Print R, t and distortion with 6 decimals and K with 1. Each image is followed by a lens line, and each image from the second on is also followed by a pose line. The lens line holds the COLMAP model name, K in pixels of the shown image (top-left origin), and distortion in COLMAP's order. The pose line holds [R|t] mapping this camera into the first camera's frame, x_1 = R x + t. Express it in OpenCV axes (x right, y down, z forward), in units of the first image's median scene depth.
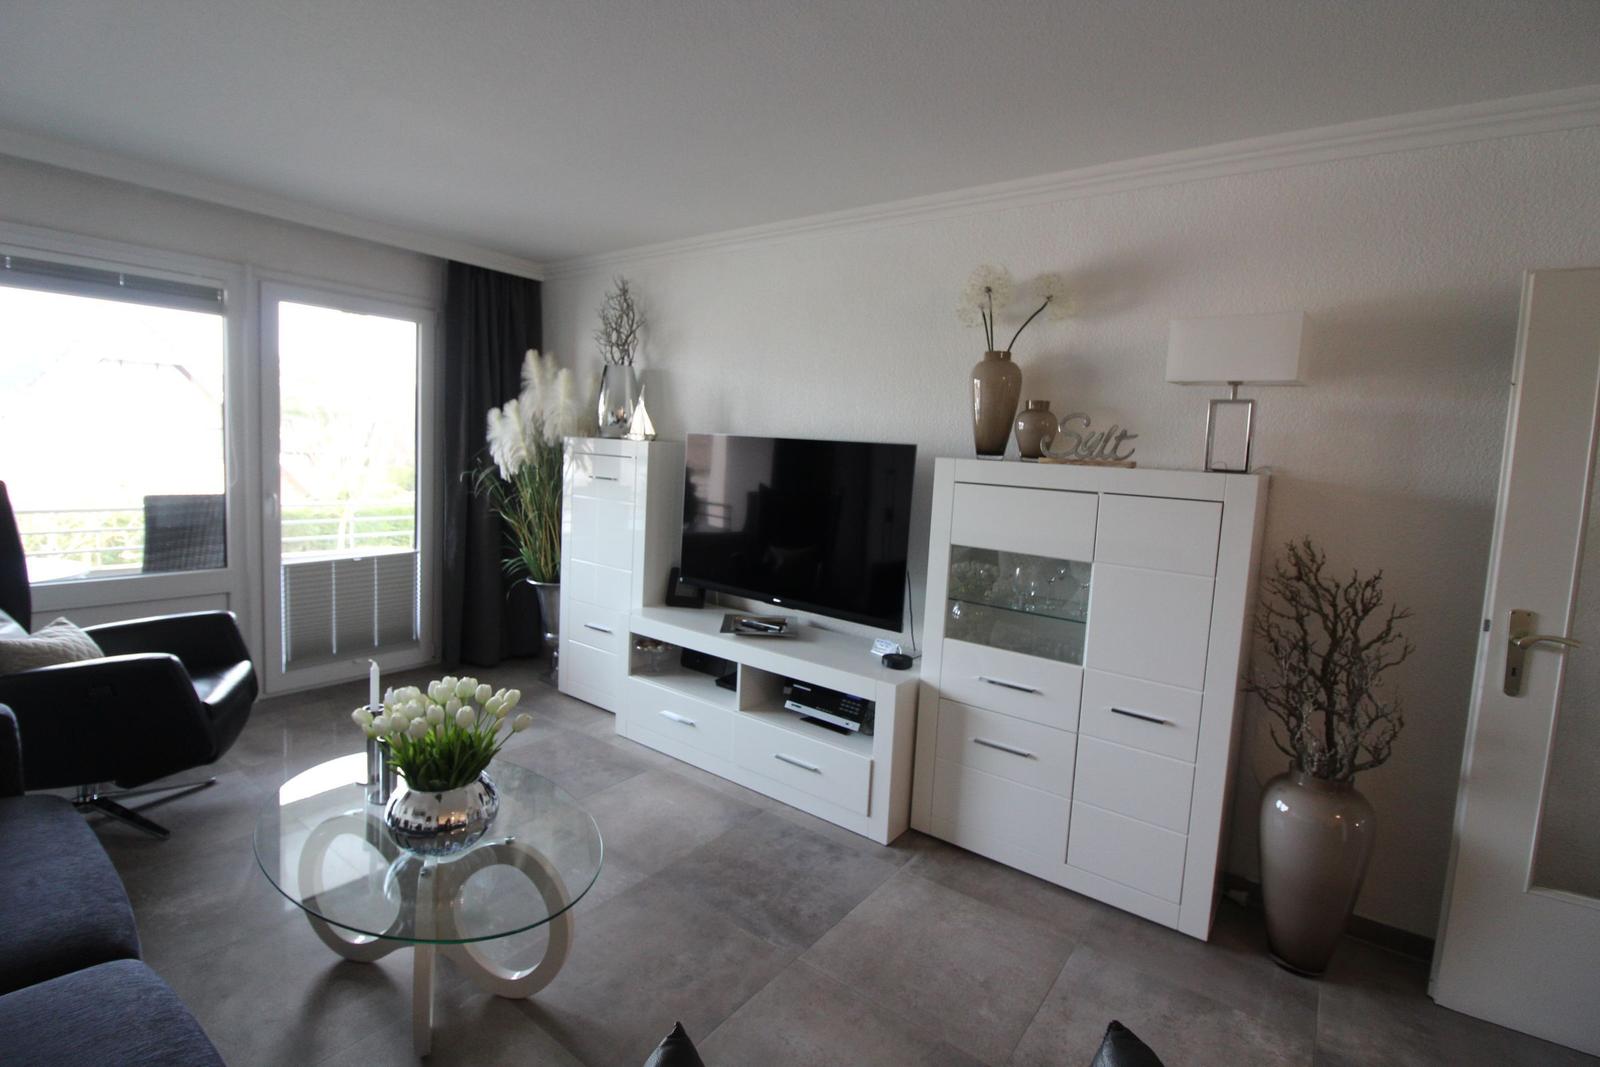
lens RADIAL K [[745.3, 0, 802.9], [0, 745.3, 512.6], [0, 0, 1]] dist [0.002237, -0.010619]
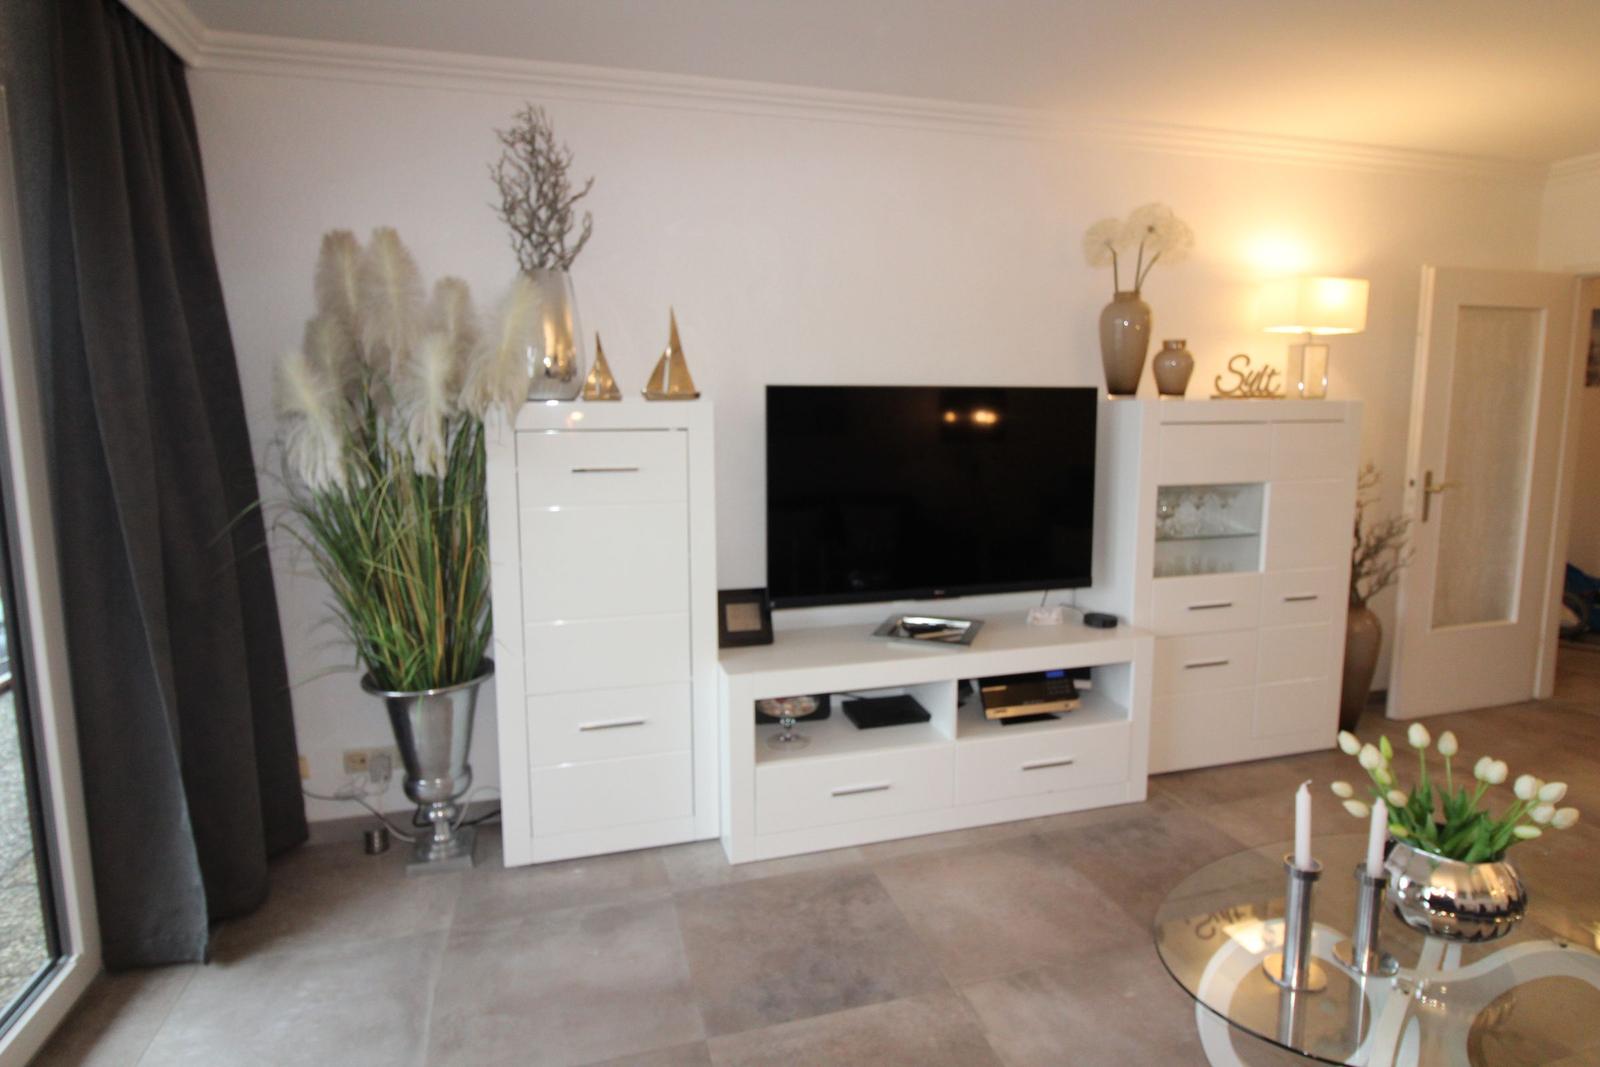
lens RADIAL K [[855.4, 0, 806.2], [0, 855.4, 510.1], [0, 0, 1]] dist [0.002659, 0.000101]
pose [[0.605139, -0.153608, 0.781160, -0.937815], [0.109053, 0.987954, 0.109792, -0.098518], [-0.788615, 0.018748, 0.614601, 0.625687]]
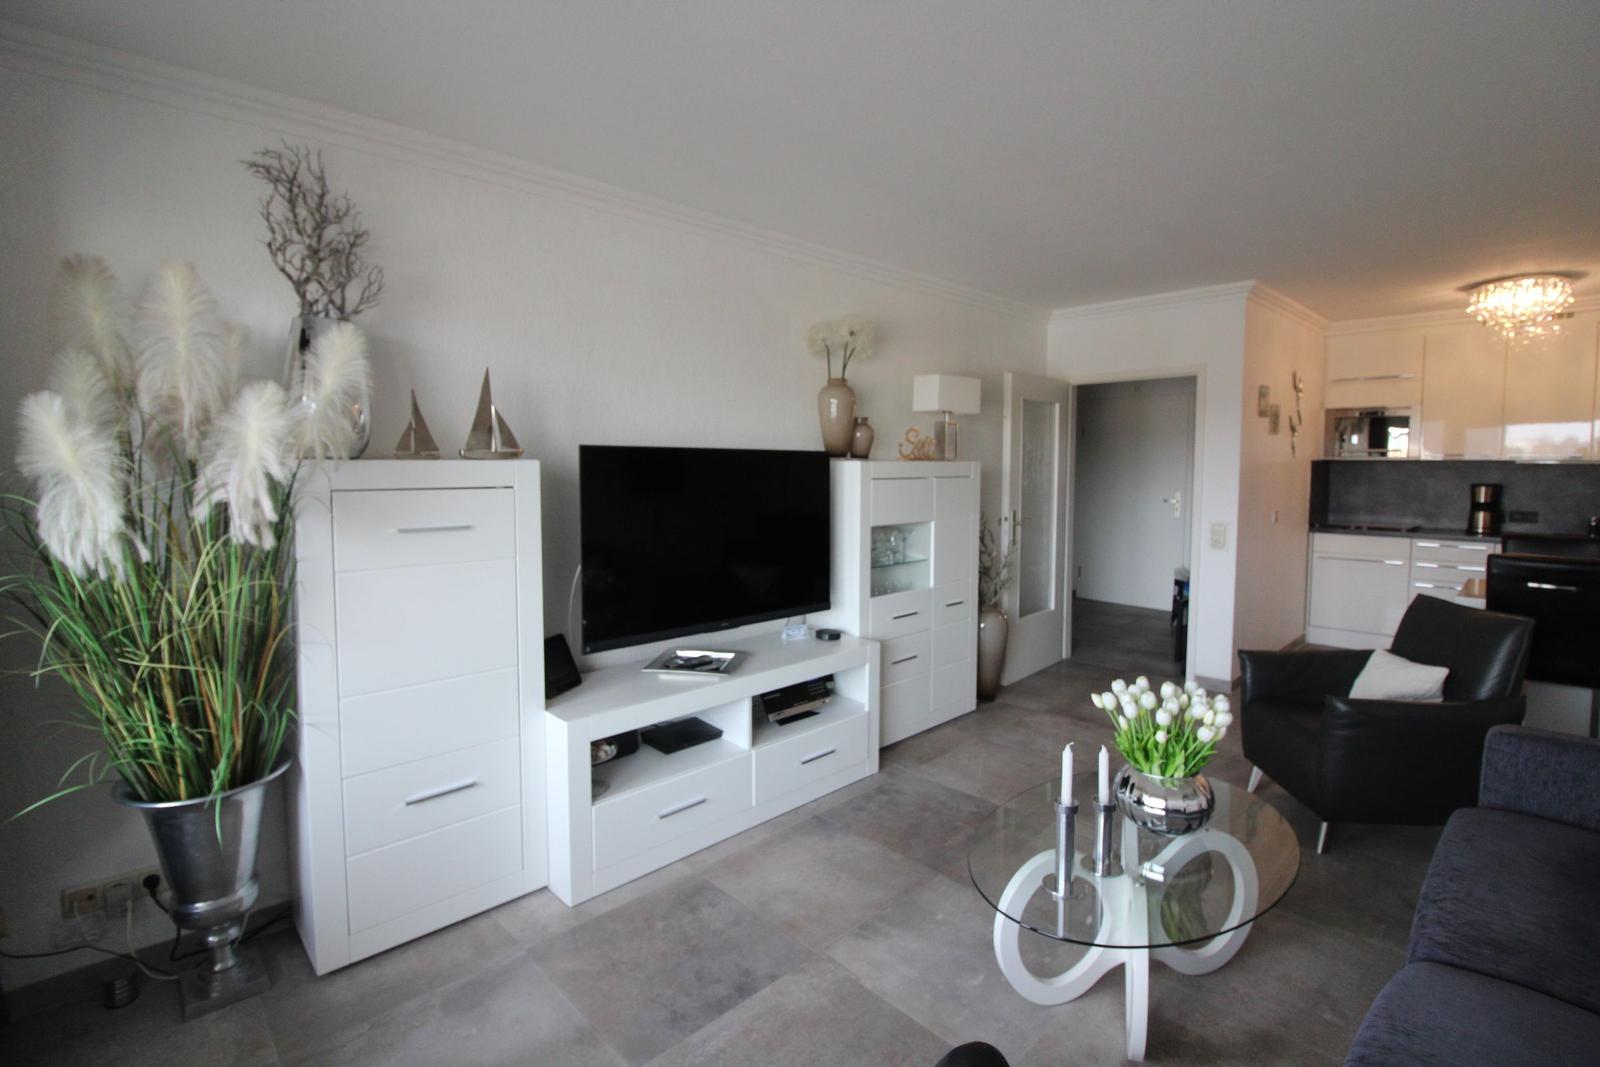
lens RADIAL K [[745.3, 0, 802.9], [0, 745.3, 512.6], [0, 0, 1]] dist [0.002237, -0.010619]
pose [[0.164914, -0.118758, 0.979132, -1.041094], [0.099117, 0.989695, 0.103345, -0.122455], [-0.981315, 0.080006, 0.174986, 0.833259]]
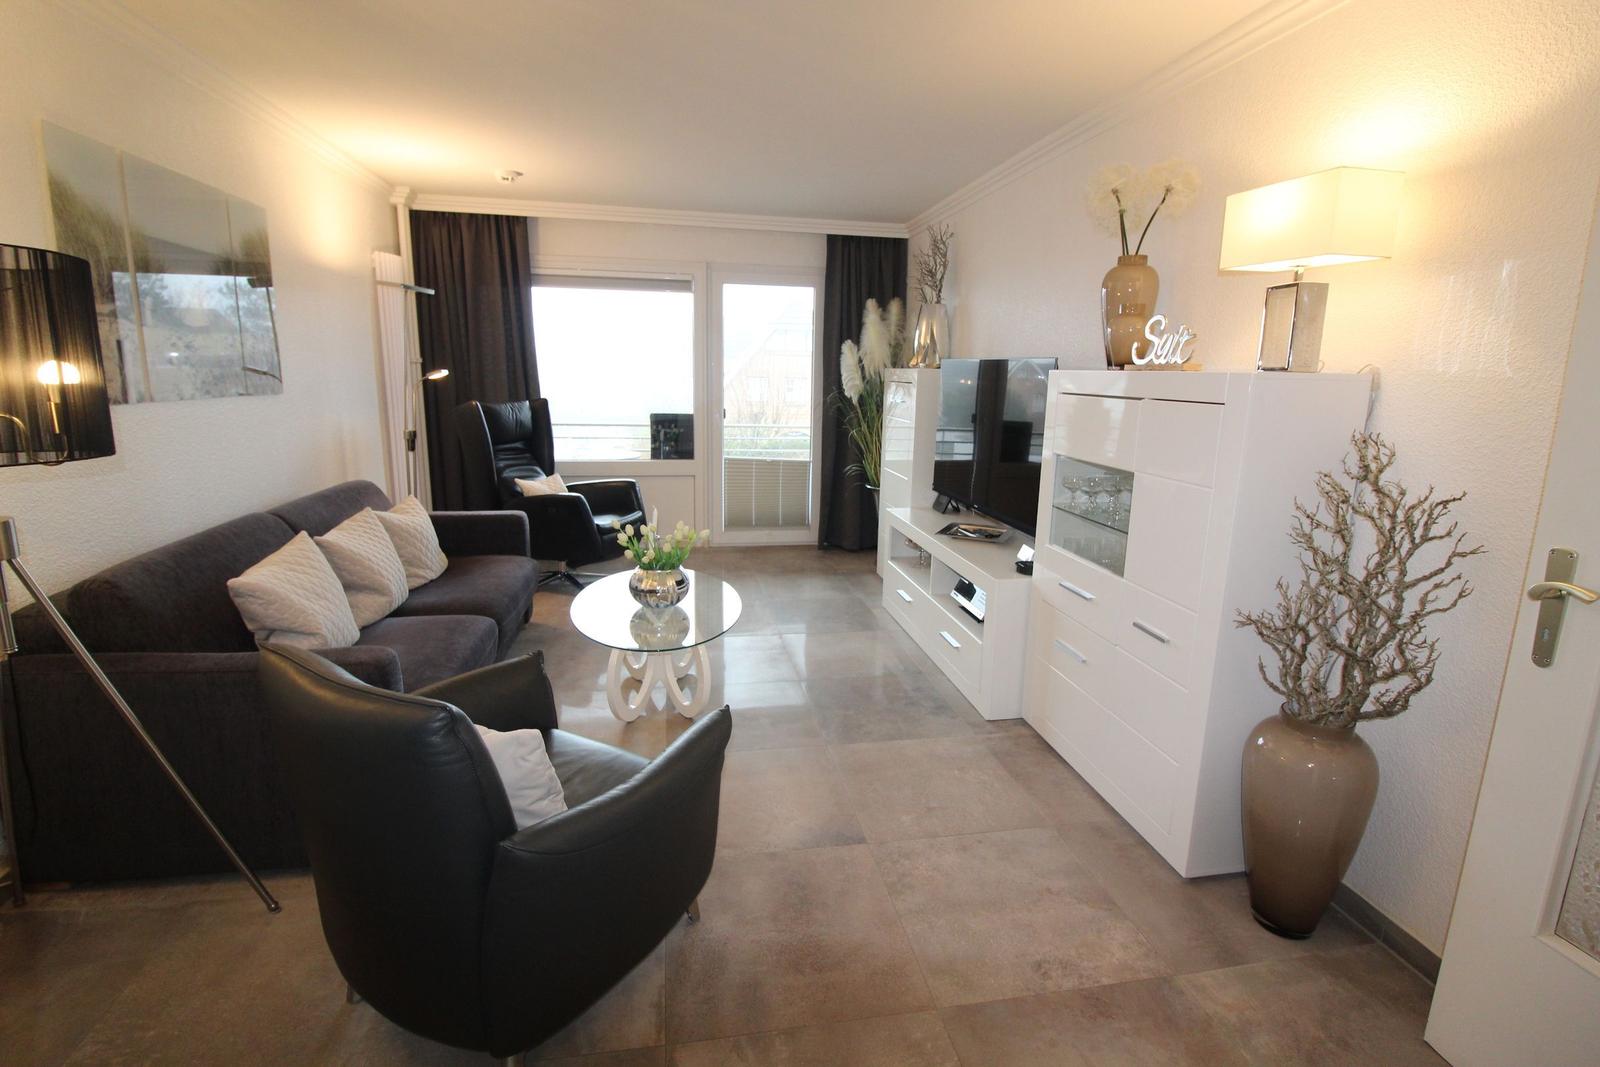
lens RADIAL K [[745.3, 0, 802.9], [0, 745.3, 512.6], [0, 0, 1]] dist [0.002237, -0.010619]
pose [[0.725261, 0.089774, -0.682596, 0.618251], [-0.041520, 0.995361, 0.086793, 0.050525], [0.687221, -0.034607, 0.725624, 0.011635]]
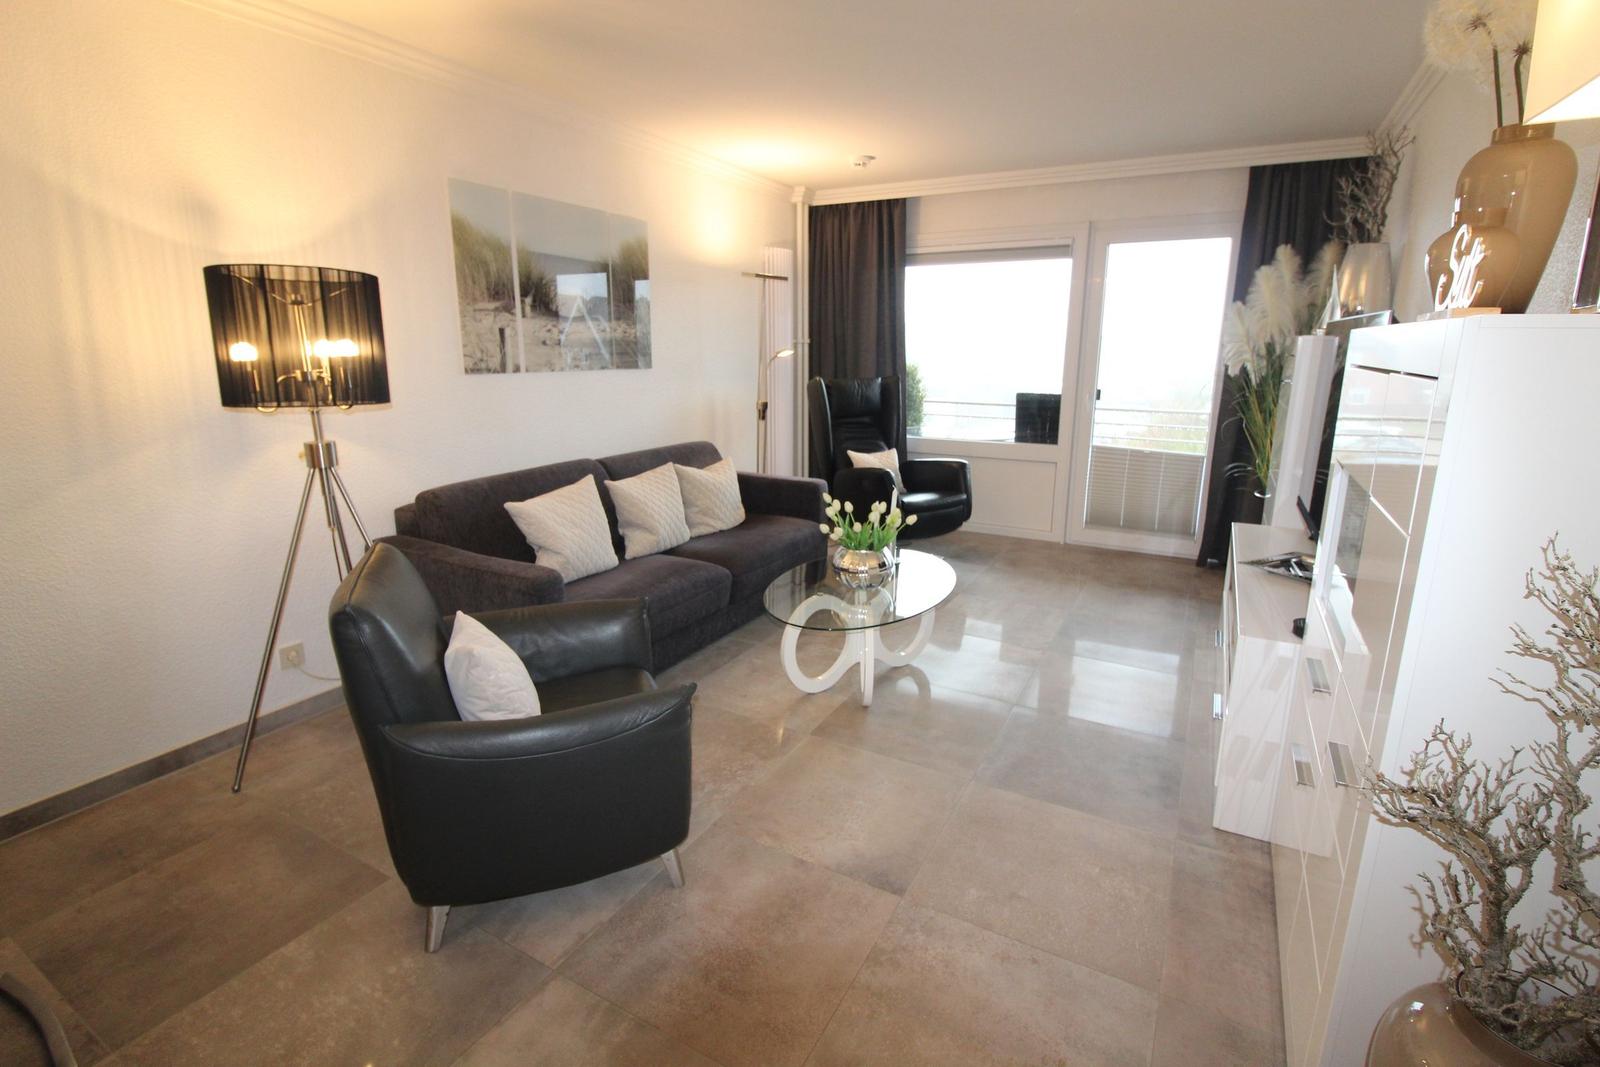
lens RADIAL K [[745.3, 0, 802.9], [0, 745.3, 512.6], [0, 0, 1]] dist [0.002237, -0.010619]
pose [[0.127892, 0.163250, -0.978260, 0.746969], [-0.082504, 0.984693, 0.153537, 0.029598], [0.988351, 0.061074, 0.139403, 0.418194]]
